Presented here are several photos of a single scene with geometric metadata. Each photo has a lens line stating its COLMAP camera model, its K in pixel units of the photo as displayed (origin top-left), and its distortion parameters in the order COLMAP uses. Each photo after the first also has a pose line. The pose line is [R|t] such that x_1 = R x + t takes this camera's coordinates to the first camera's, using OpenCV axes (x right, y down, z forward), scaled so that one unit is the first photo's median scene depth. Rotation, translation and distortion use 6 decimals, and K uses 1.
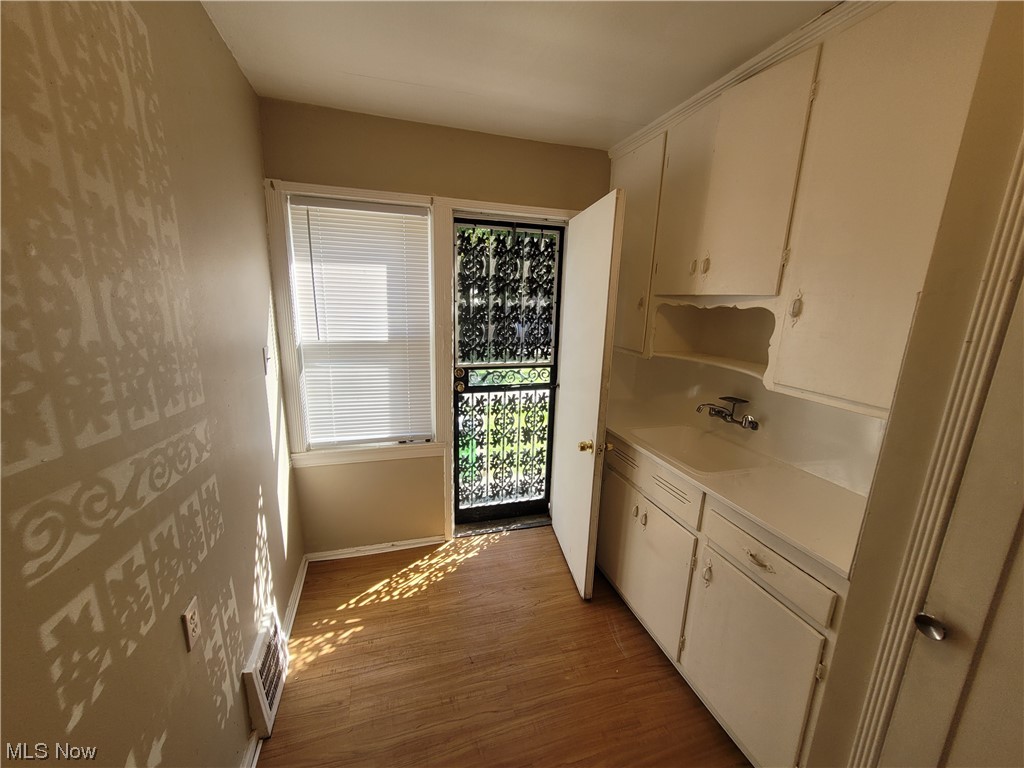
lens RADIAL K [[404.1, 0, 509.2], [0, 404.1, 392.7], [0, 0, 1]] dist [0.002808, -0.000718]
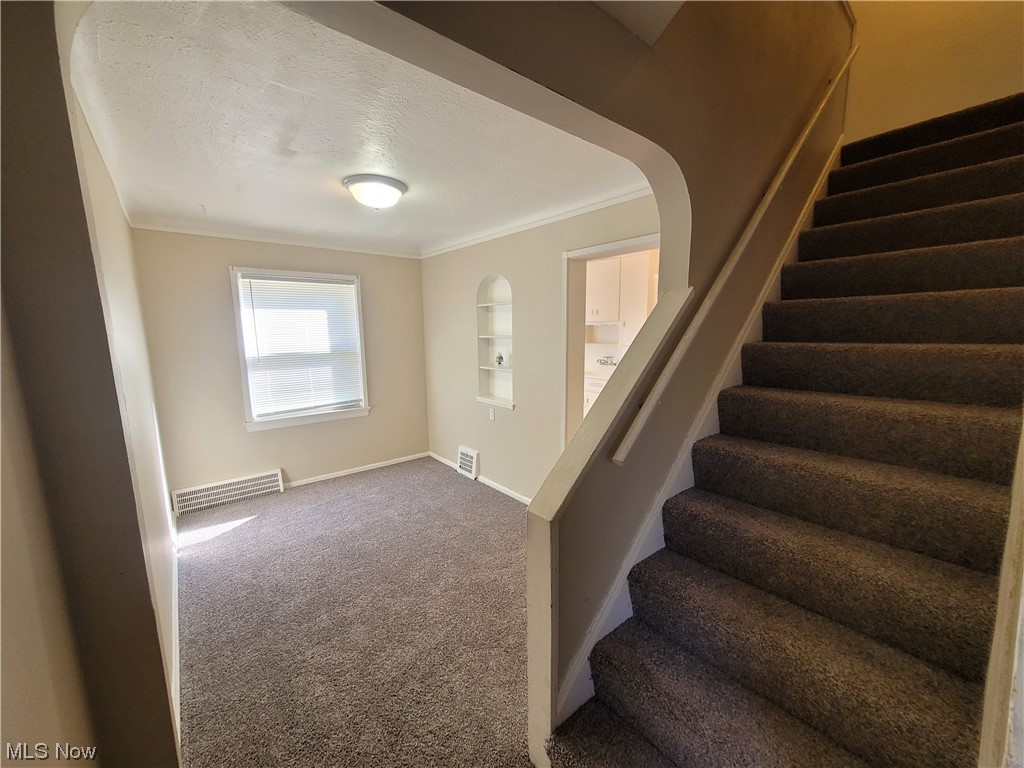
lens RADIAL K [[404.1, 0, 504.7], [0, 404.1, 390.8], [0, 0, 1]] dist [0.002808, -0.000718]
pose [[0.925508, -0.100876, 0.365045, -1.326516], [0.127454, 0.990614, -0.049393, 0.338352], [-0.356636, 0.092240, 0.929679, -1.540888]]
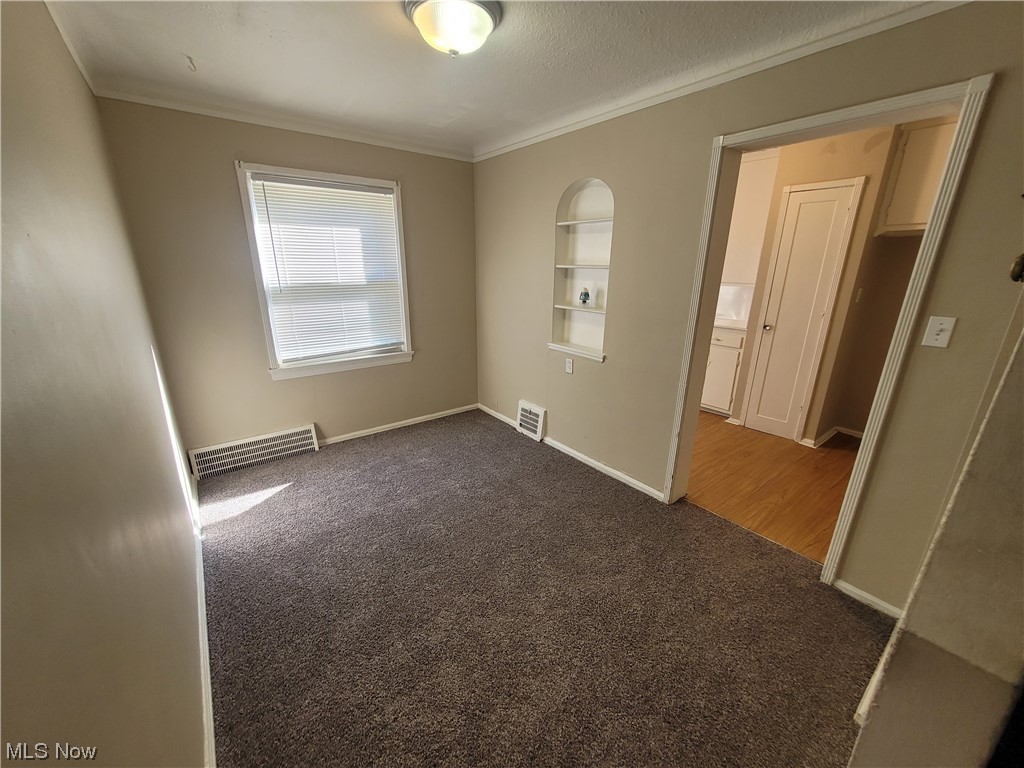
lens RADIAL K [[404.1, 0, 505.4], [0, 404.1, 391.8], [0, 0, 1]] dist [0.002808, -0.000718]
pose [[0.937506, -0.131260, 0.322262, -1.451621], [0.103488, 0.989394, 0.101927, 0.248615], [-0.332223, -0.062207, 0.941147, -1.036669]]
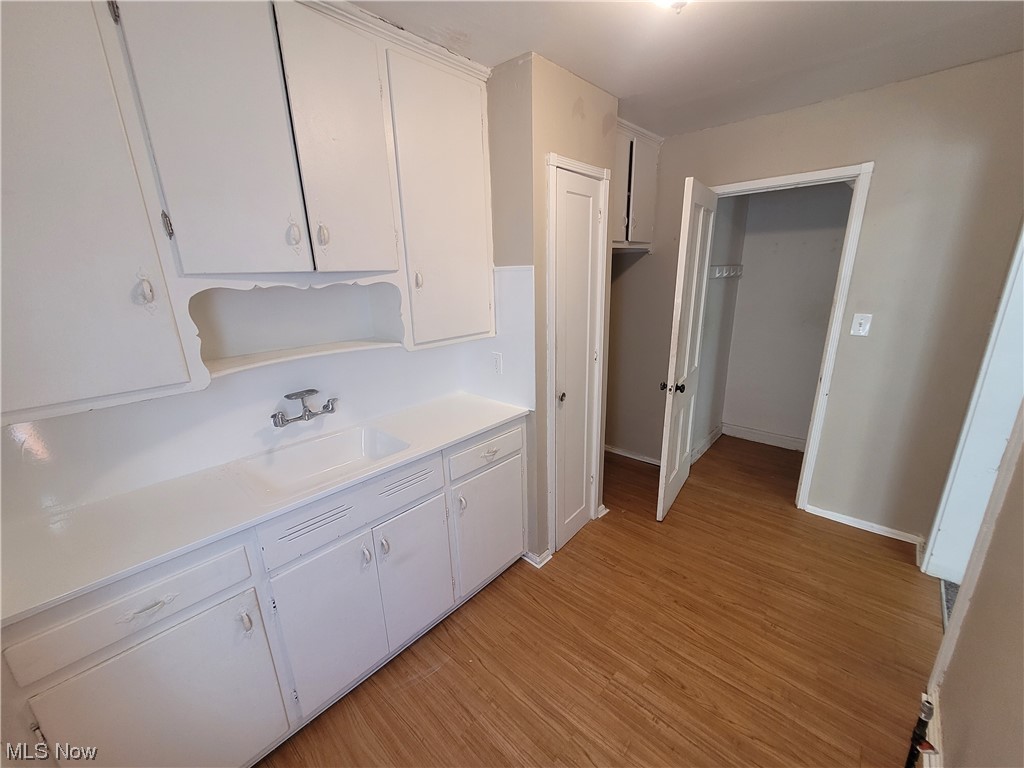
lens RADIAL K [[404.1, 0, 512.4], [0, 404.1, 388.9], [0, 0, 1]] dist [0.002808, -0.000718]
pose [[-0.500235, -0.248005, 0.829614, -0.438721], [0.220071, 0.890230, 0.398823, -0.268480], [-0.837457, 0.382079, -0.390745, 1.072348]]
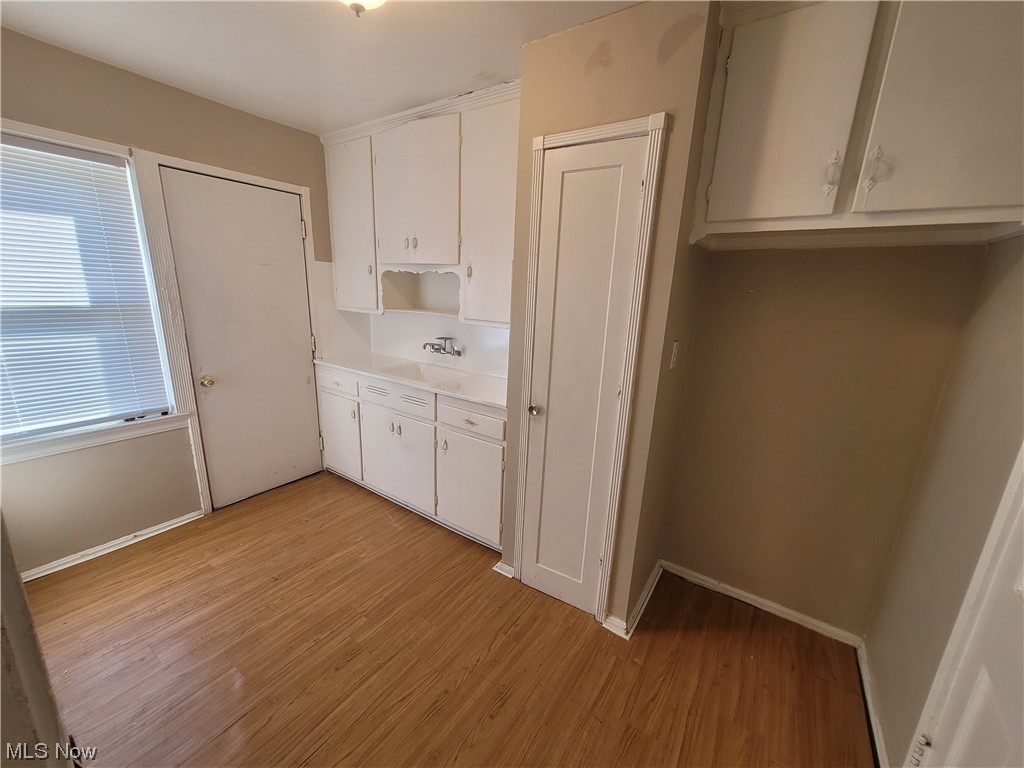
lens RADIAL K [[404.1, 0, 508.3], [0, 404.1, 389.6], [0, 0, 1]] dist [0.002808, -0.000718]
pose [[0.783134, -0.149196, 0.603690, -0.196318], [0.123451, 0.988771, 0.084219, 0.119692], [-0.609476, 0.008572, 0.792758, -0.333779]]
